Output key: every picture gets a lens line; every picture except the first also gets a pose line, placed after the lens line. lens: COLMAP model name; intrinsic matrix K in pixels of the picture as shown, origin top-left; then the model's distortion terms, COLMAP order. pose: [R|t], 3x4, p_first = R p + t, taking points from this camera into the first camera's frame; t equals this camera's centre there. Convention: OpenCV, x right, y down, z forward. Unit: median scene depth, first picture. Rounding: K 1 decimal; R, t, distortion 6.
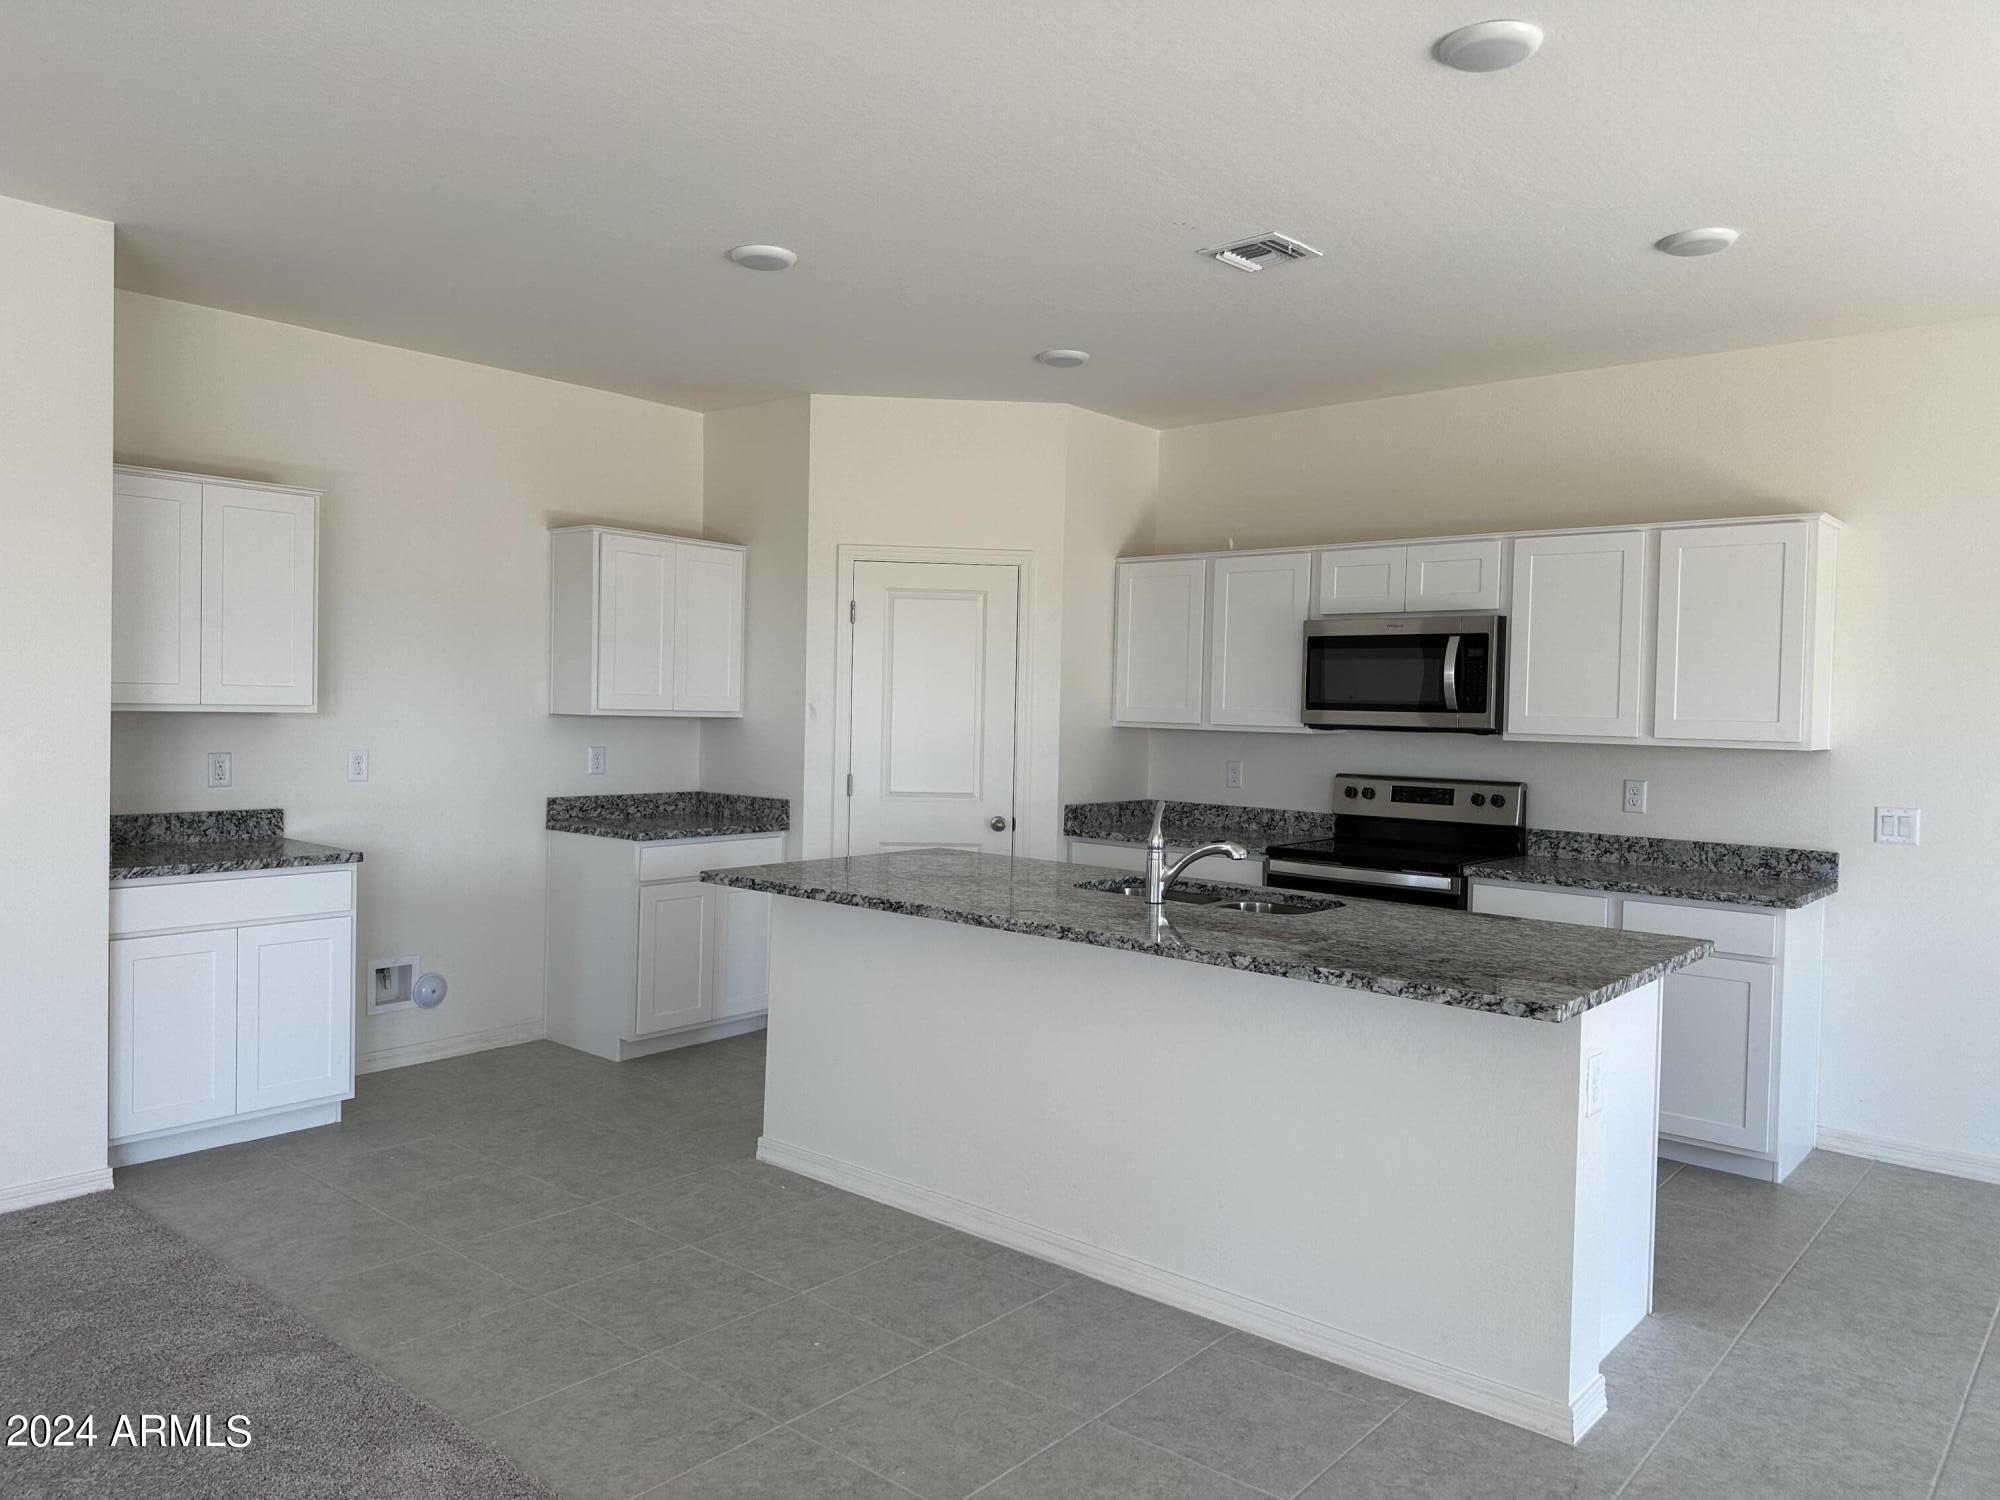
lens RADIAL K [[1399.1, 0, 983.8], [0, 1399.1, 725.2], [0, 0, 1]] dist [0.108605, -0.175838]
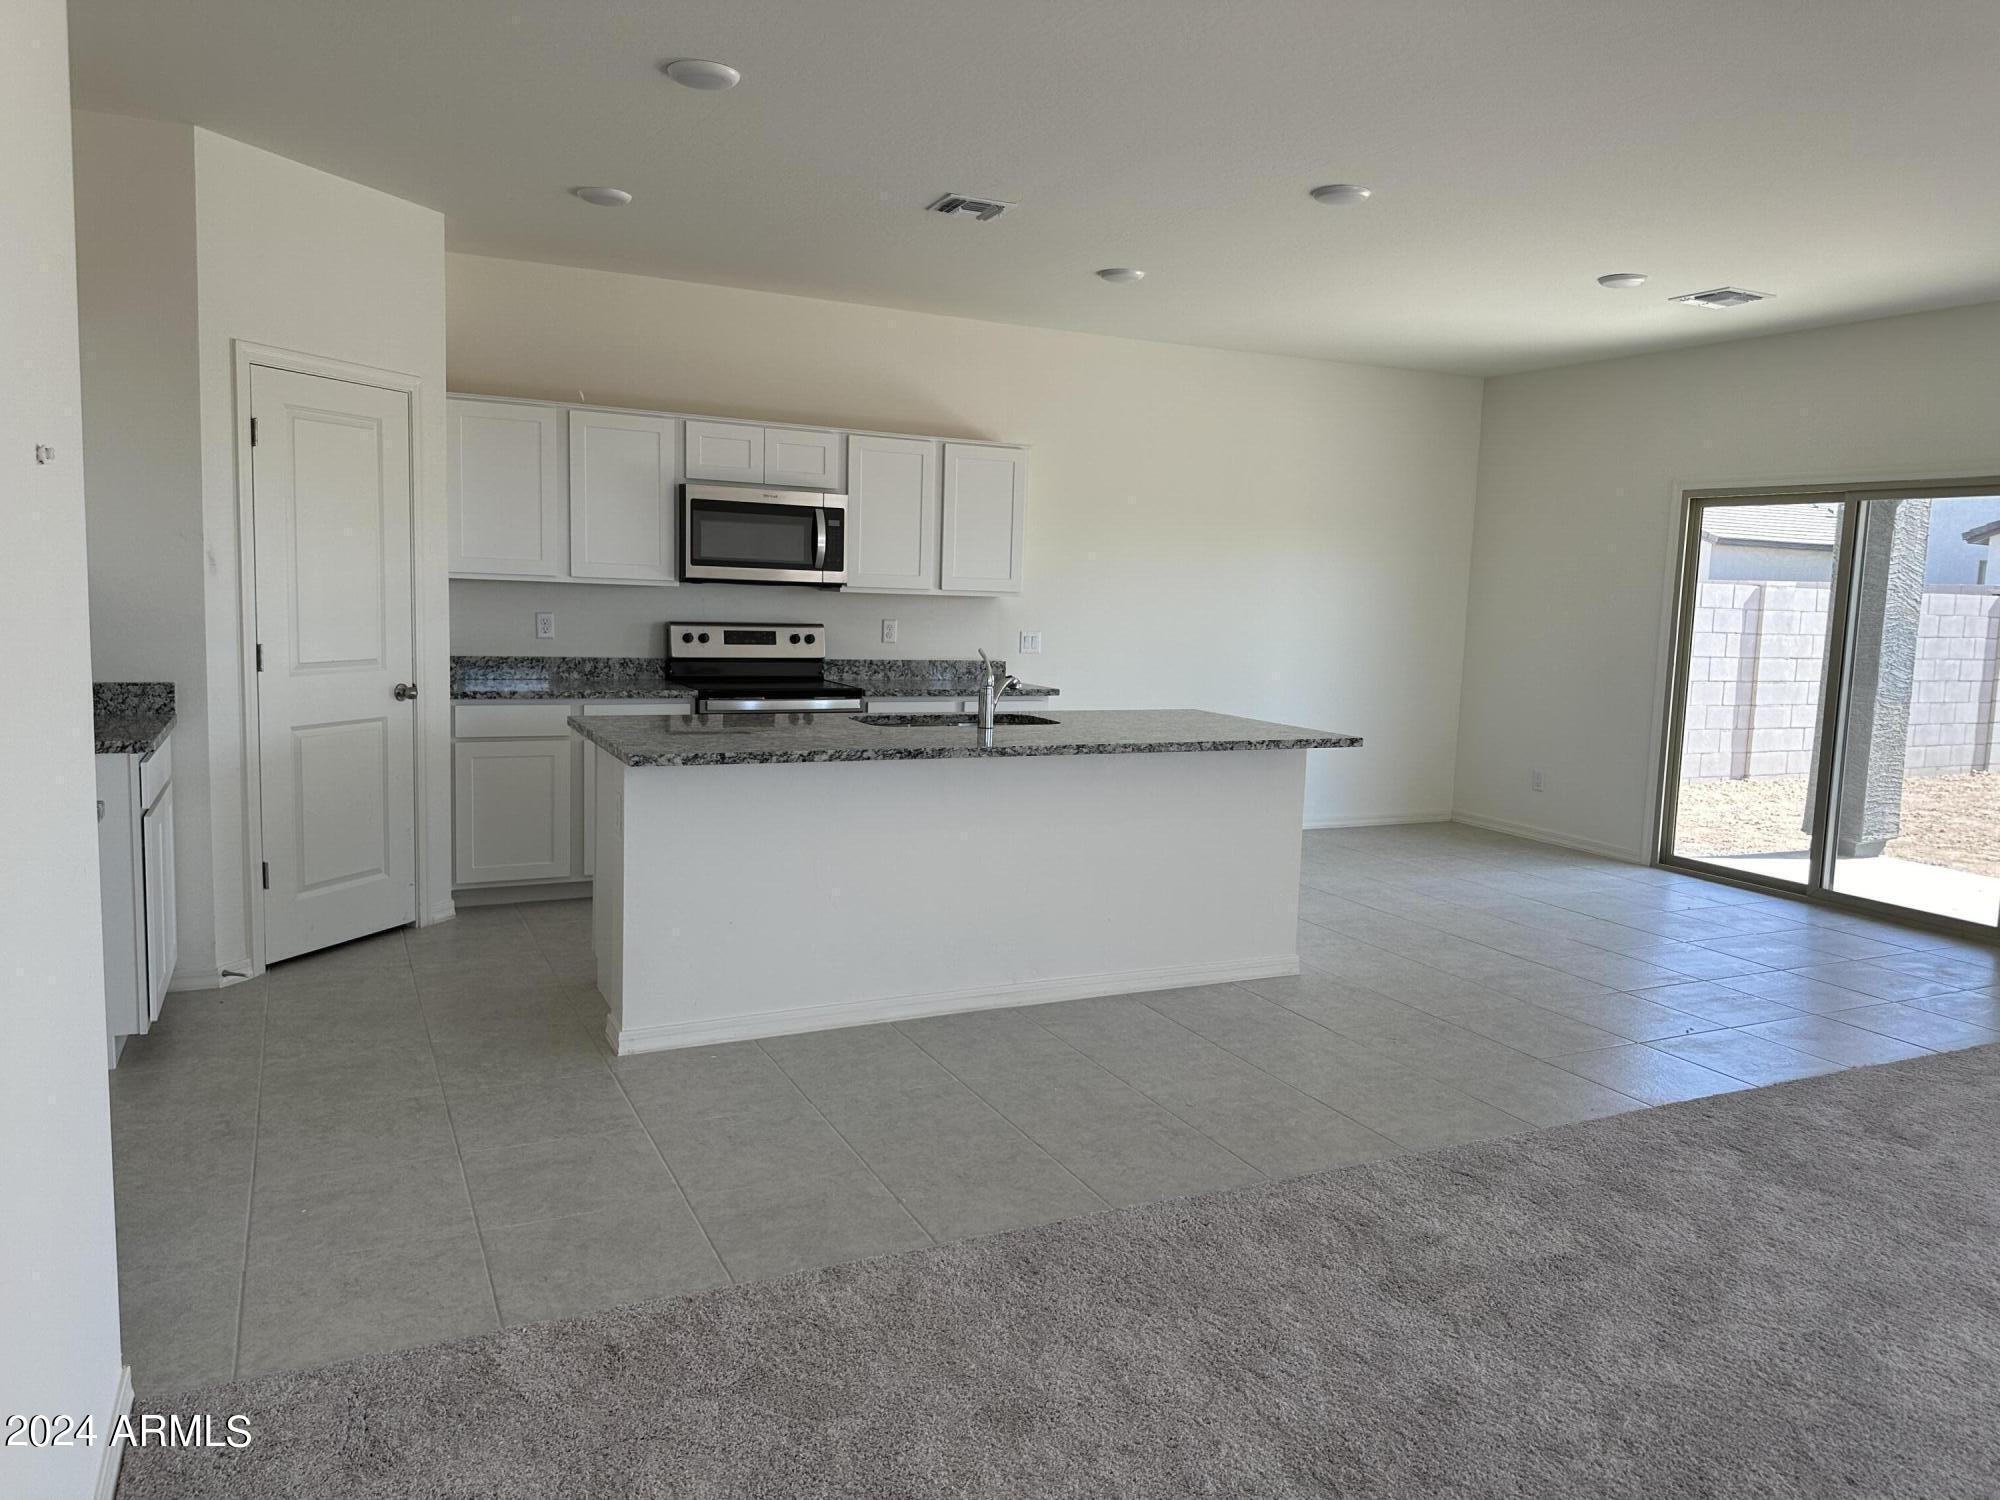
lens RADIAL K [[1397.5, 0, 1010.1], [0, 1397.5, 735.0], [0, 0, 1]] dist [0.093521, -0.104082]
pose [[0.391468, -0.108762, 0.913742, -0.719503], [-0.009757, 0.992444, 0.122310, -0.016759], [-0.920140, -0.056796, 0.387448, 0.331904]]
